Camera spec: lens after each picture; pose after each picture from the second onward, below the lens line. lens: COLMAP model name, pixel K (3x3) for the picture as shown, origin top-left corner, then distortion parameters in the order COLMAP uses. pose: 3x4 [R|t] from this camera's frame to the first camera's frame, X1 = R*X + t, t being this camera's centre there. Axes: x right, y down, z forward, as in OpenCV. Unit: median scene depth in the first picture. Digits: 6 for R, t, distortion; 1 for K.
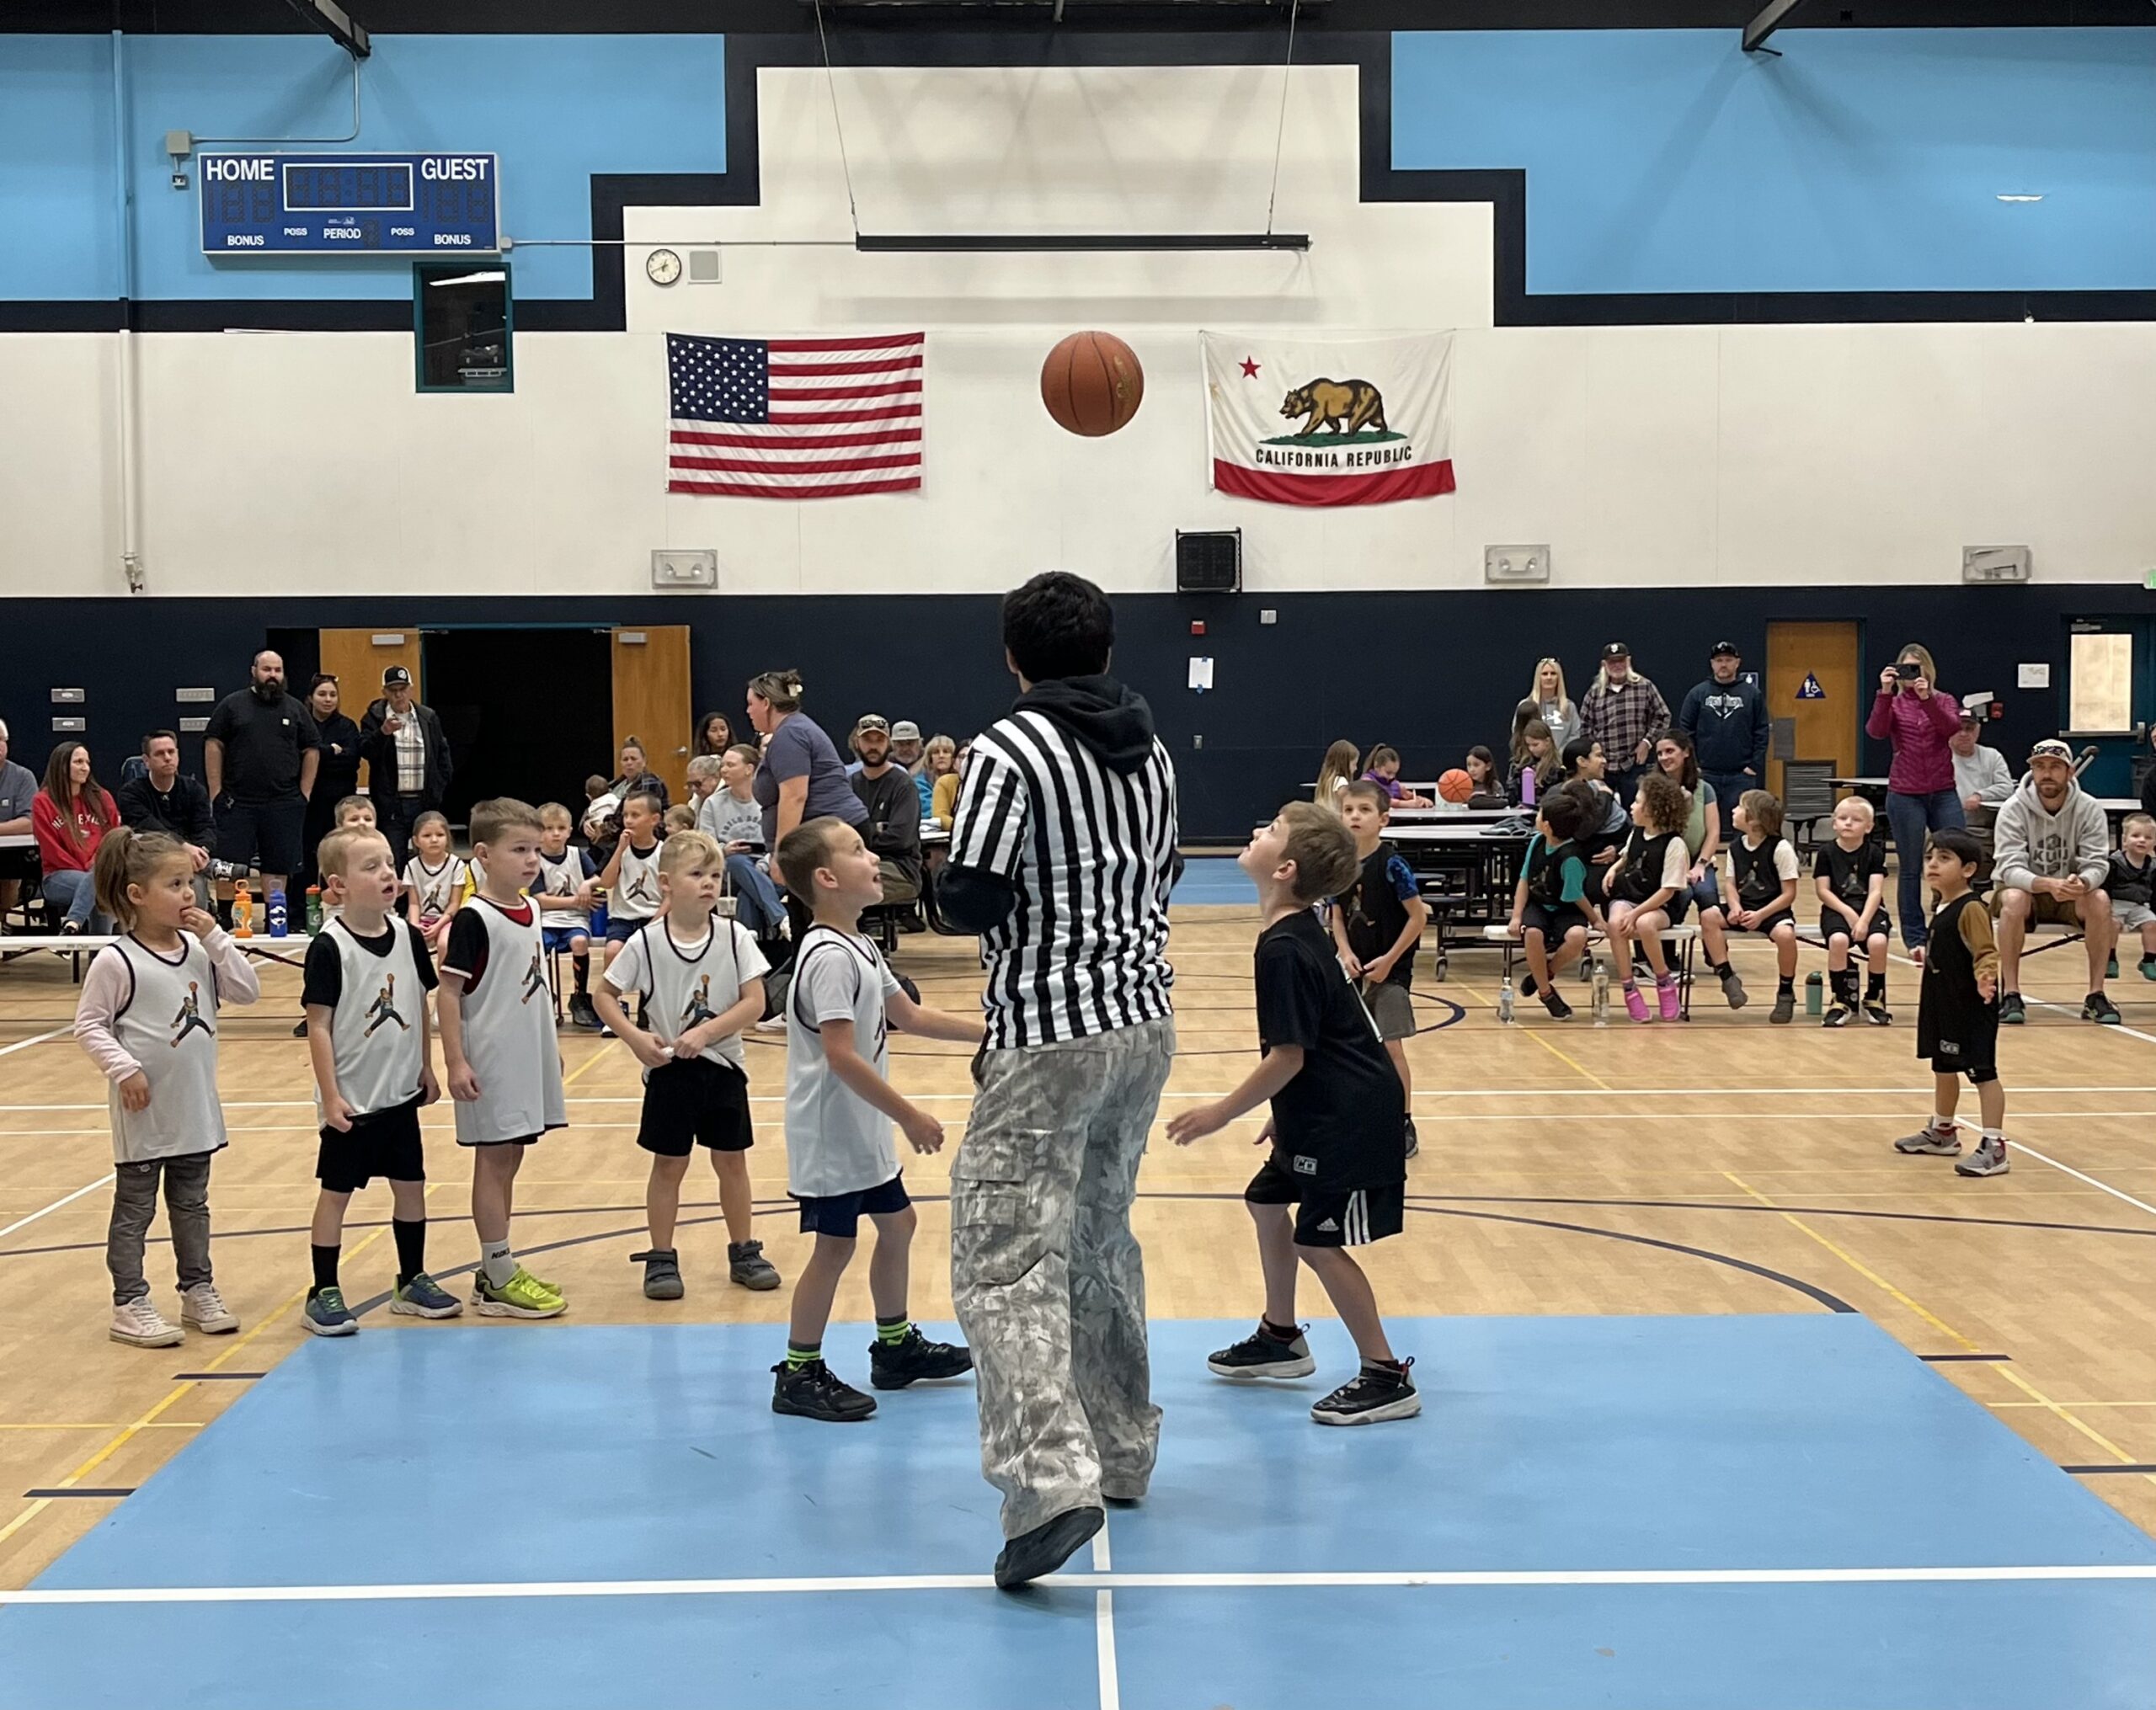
lens RADIAL K [[2308.9, 0, 1078.5], [0, 2308.9, 859.0], [0, 0, 1]] dist [0.009940, 0.000000]
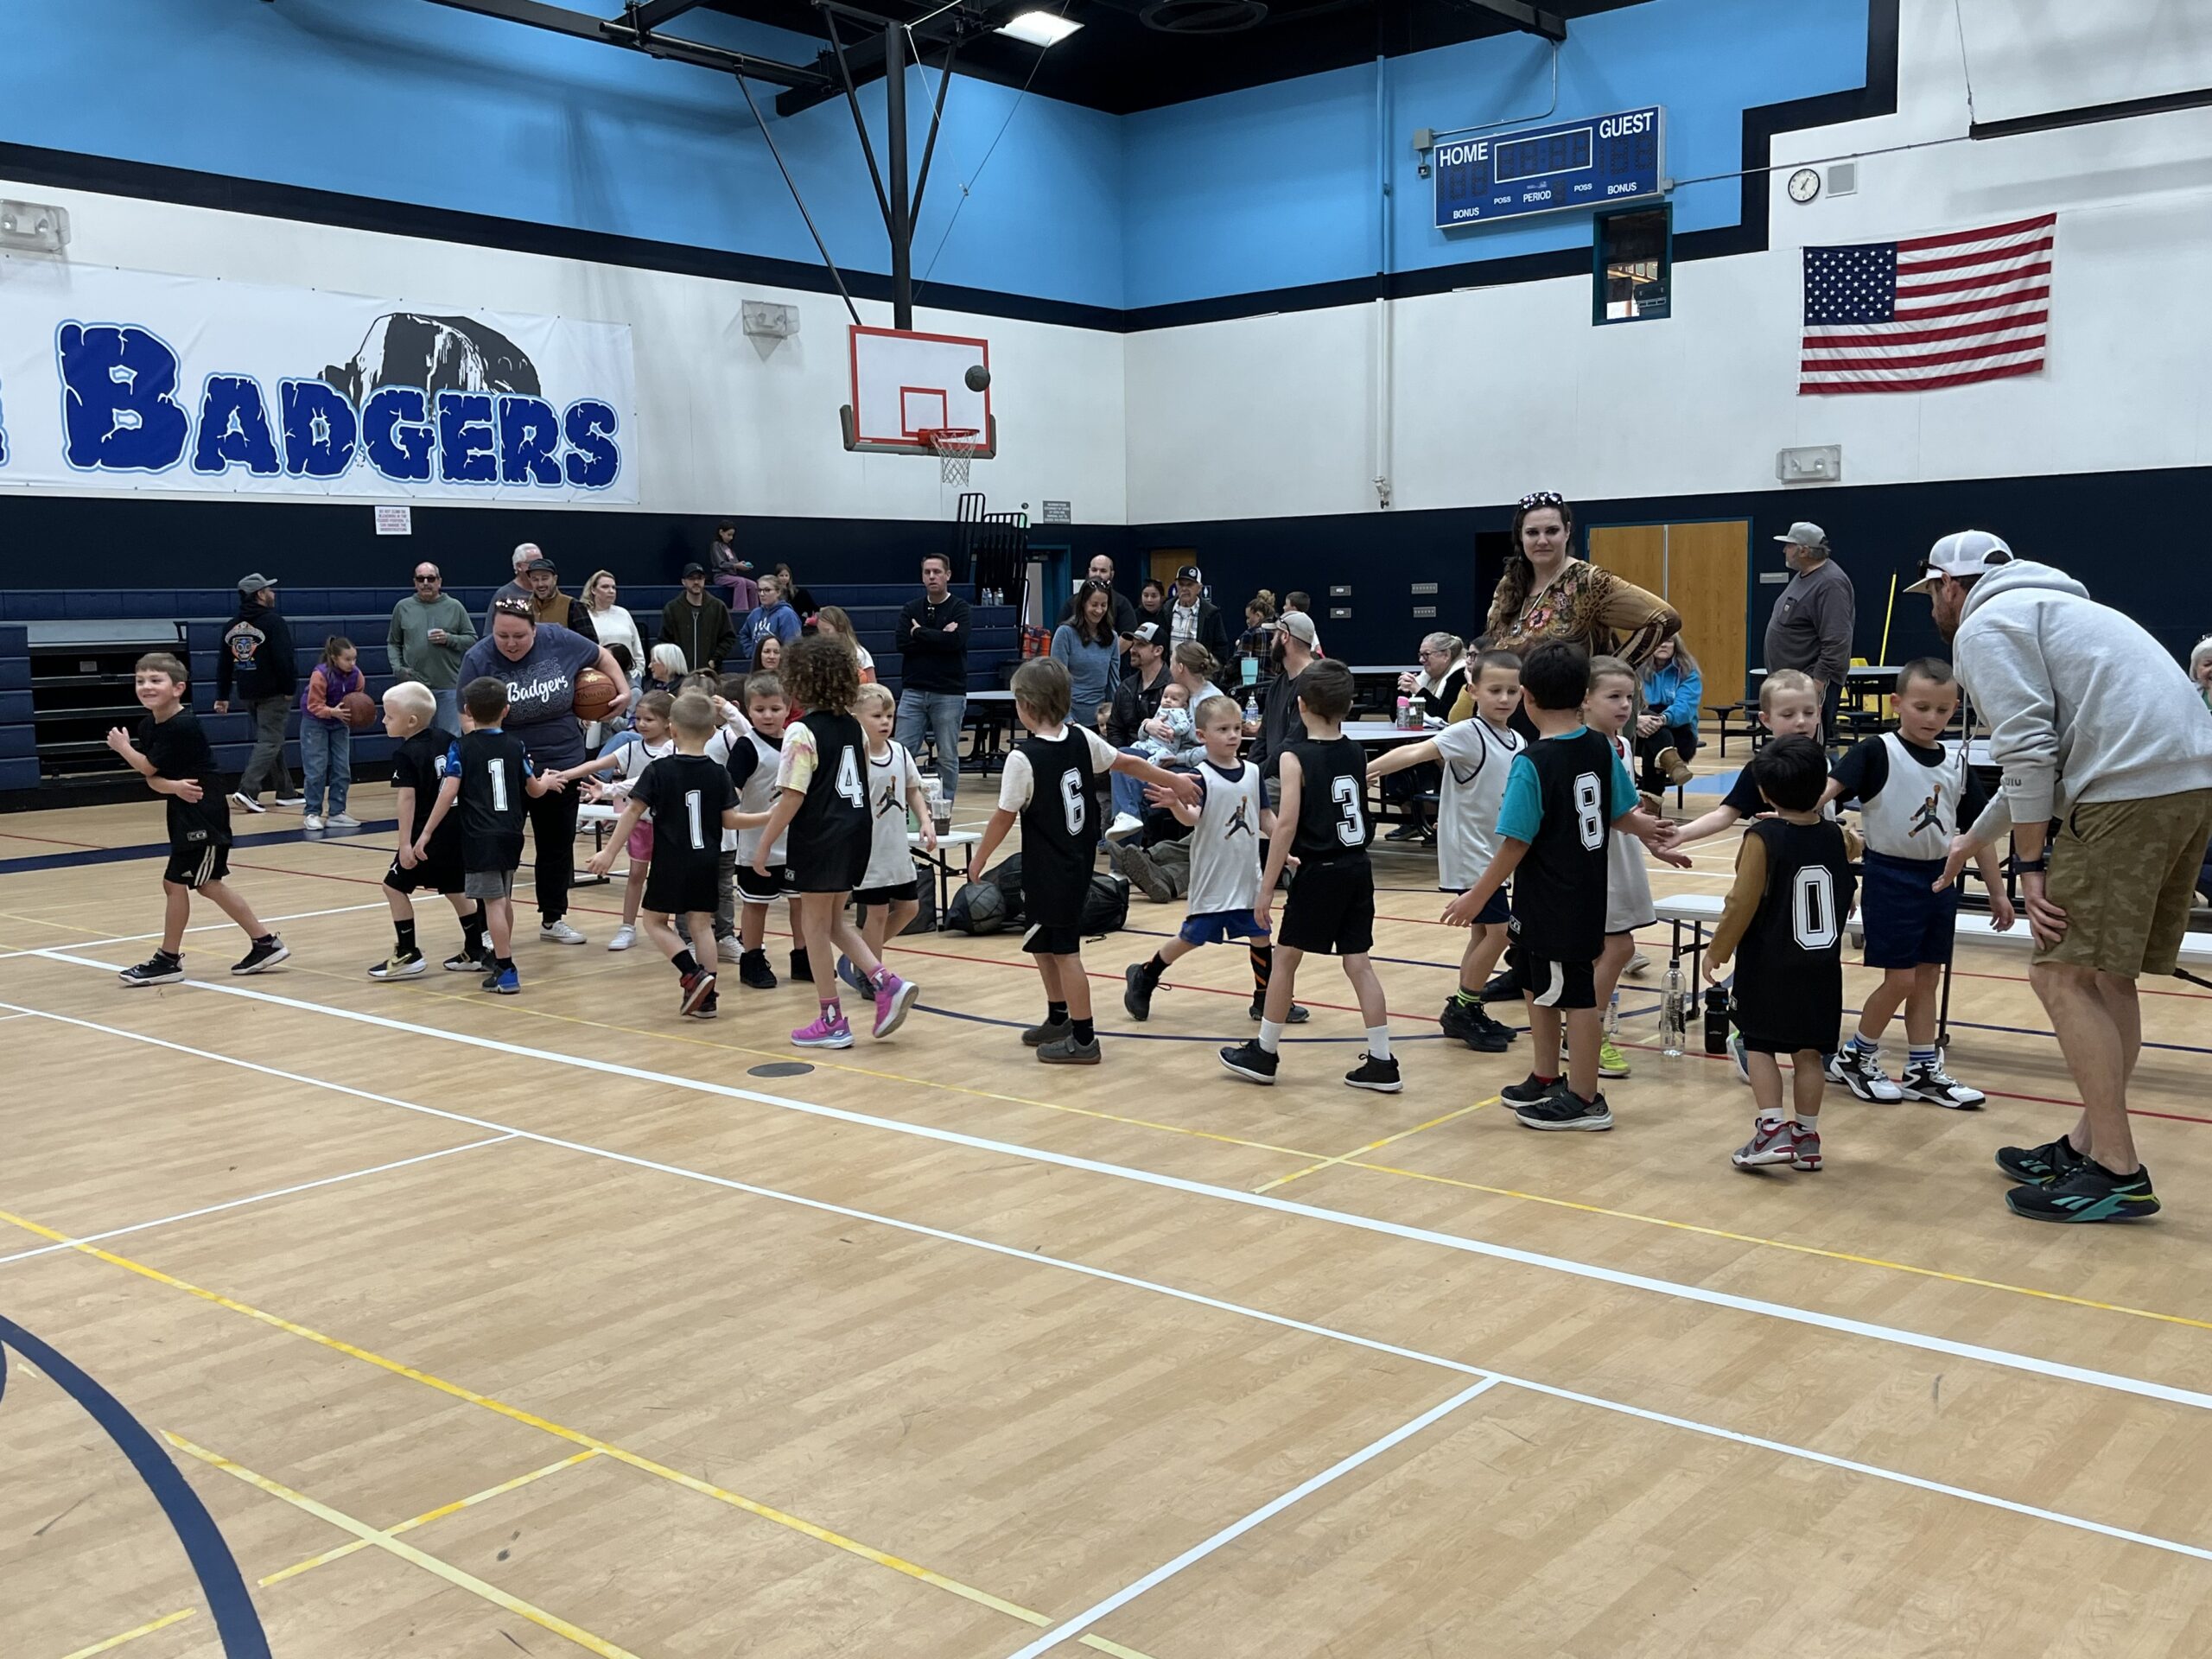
lens RADIAL K [[2149.7, 0, 1091.0], [0, 2149.7, 823.9], [0, 0, 1]] dist [0.067711, 0.000000]
pose [[0.763703, 0.054759, -0.643241, 0.240411], [-0.027465, 0.998250, 0.052373, -0.000242], [0.644983, -0.022331, 0.763871, -0.007583]]
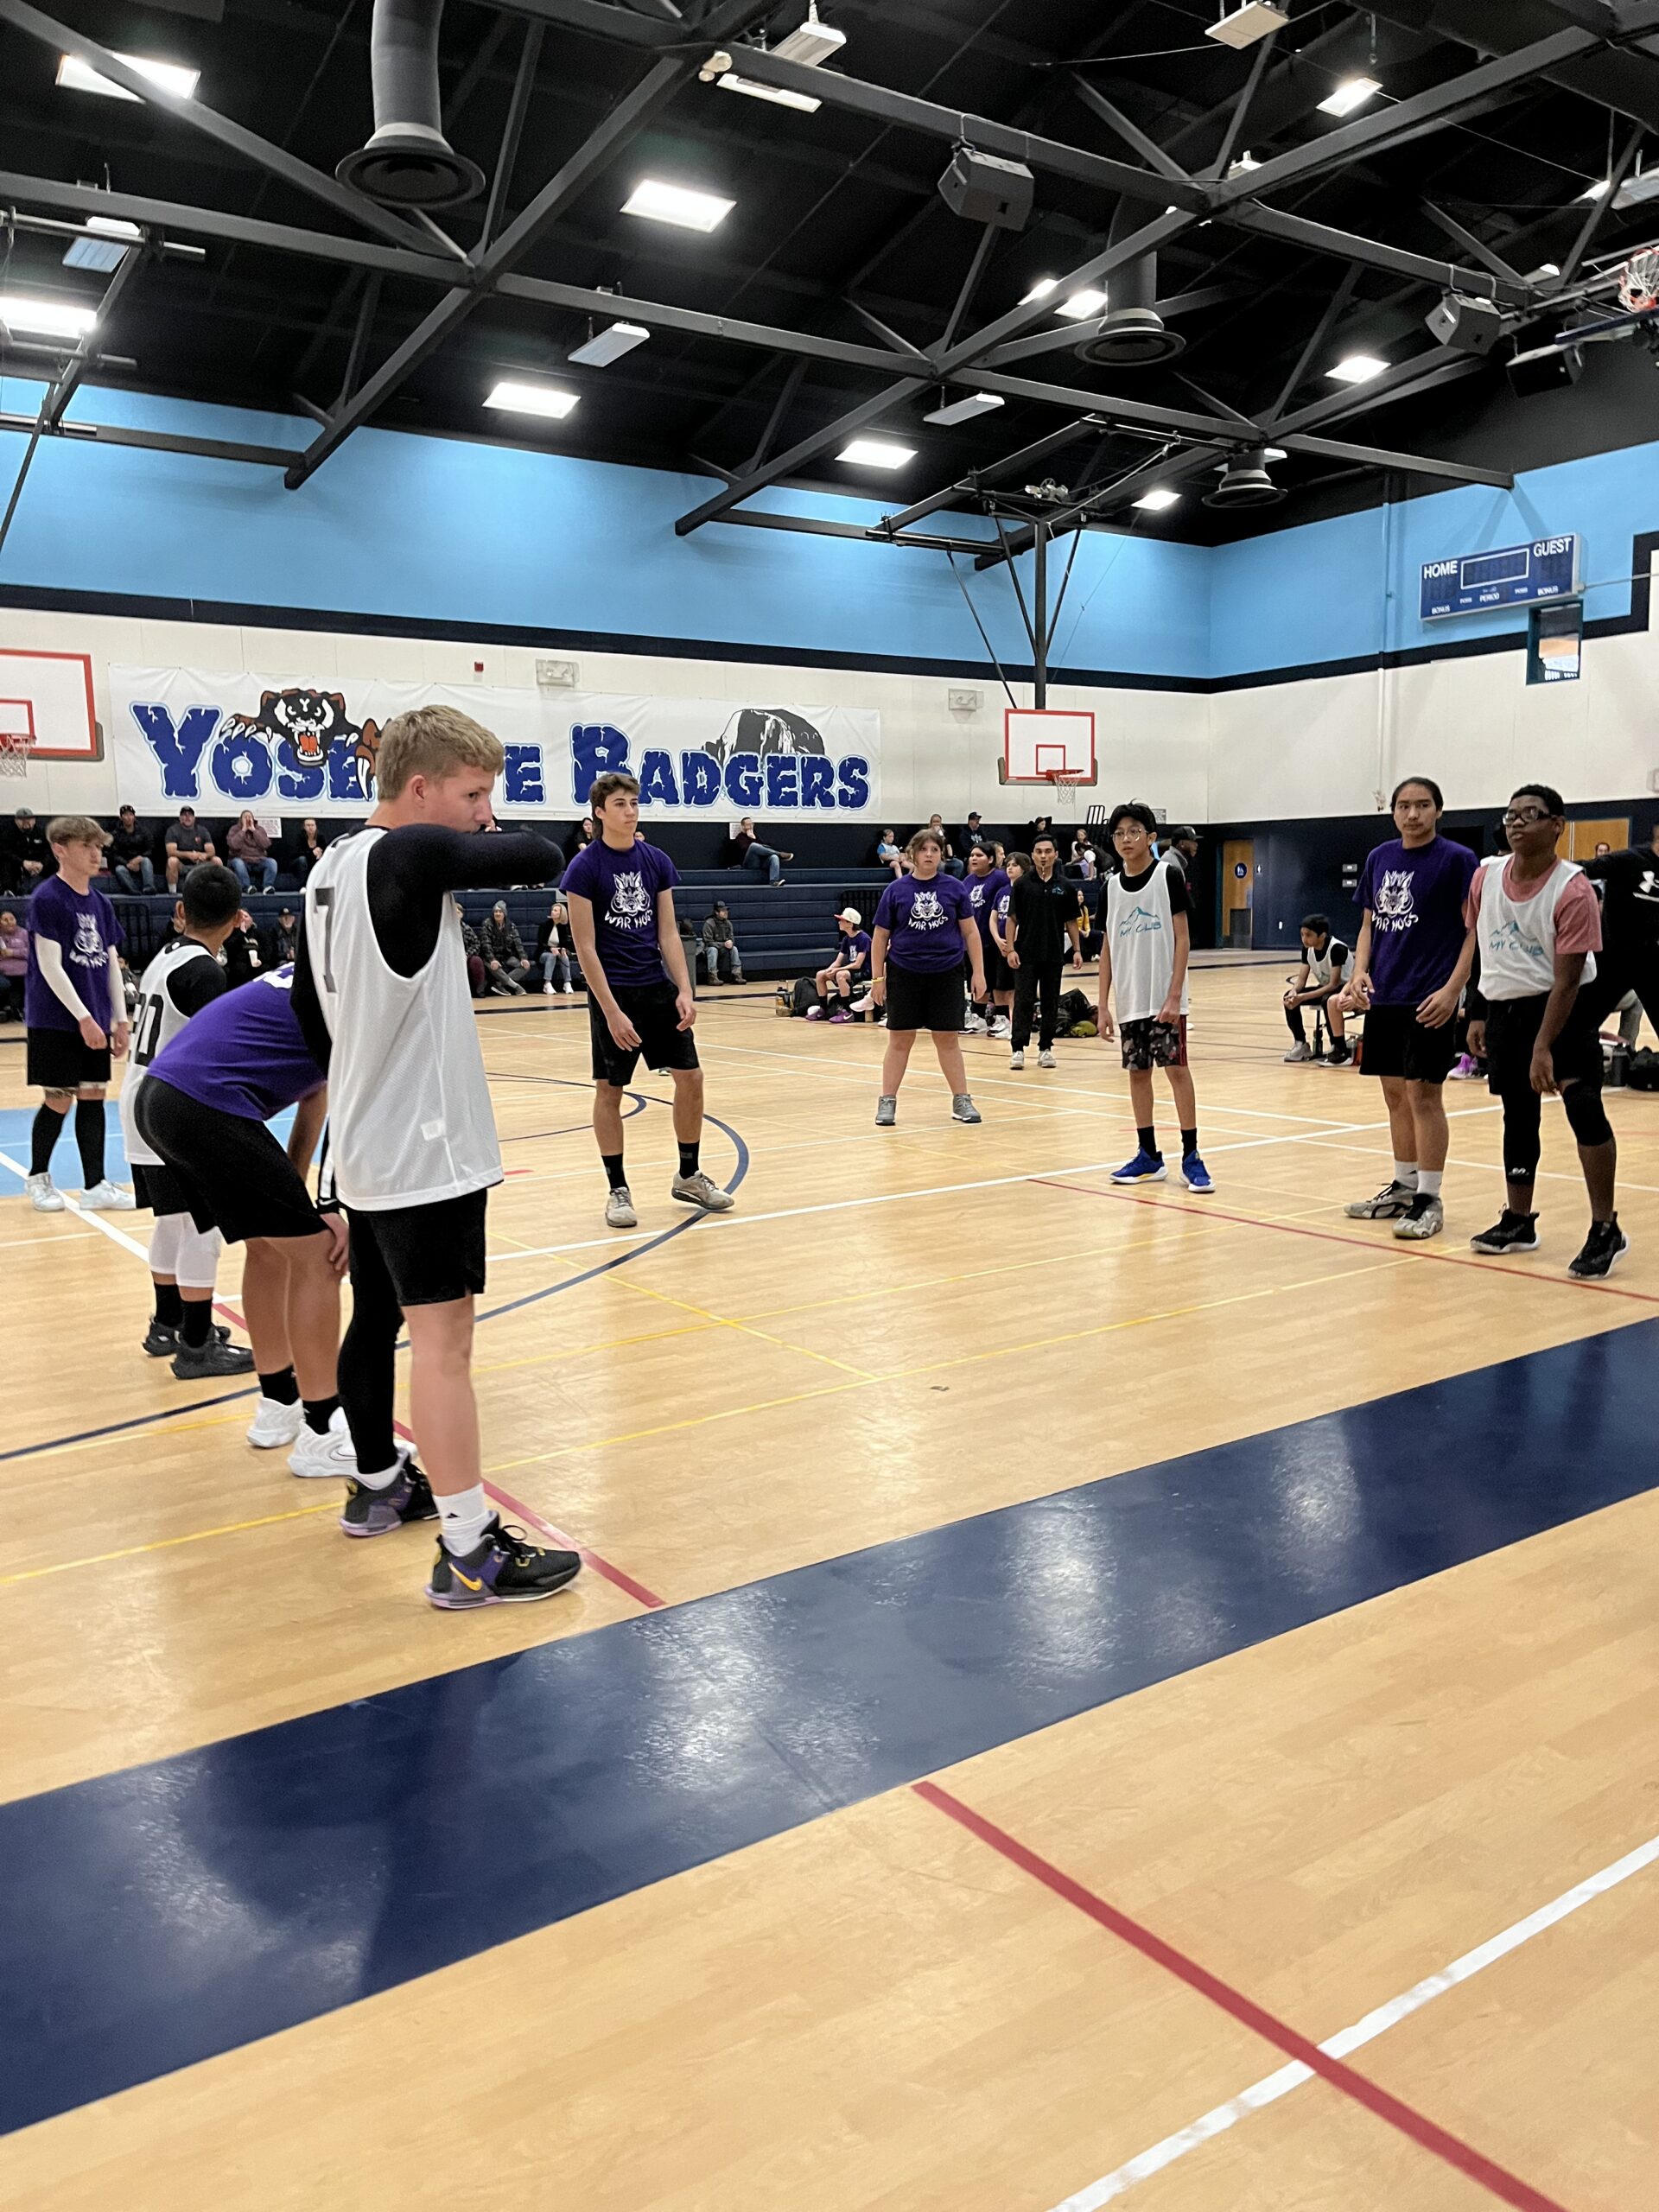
lens RADIAL K [[1694.9, 0, 817.4], [0, 1694.9, 1095.6], [0, 0, 1]] dist [0.047893, -0.016256]
pose [[0.576230, 0.087040, -0.812640, 0.467242], [-0.036772, 0.996067, 0.080612, 0.017634], [0.816460, -0.016569, 0.577164, -0.162029]]
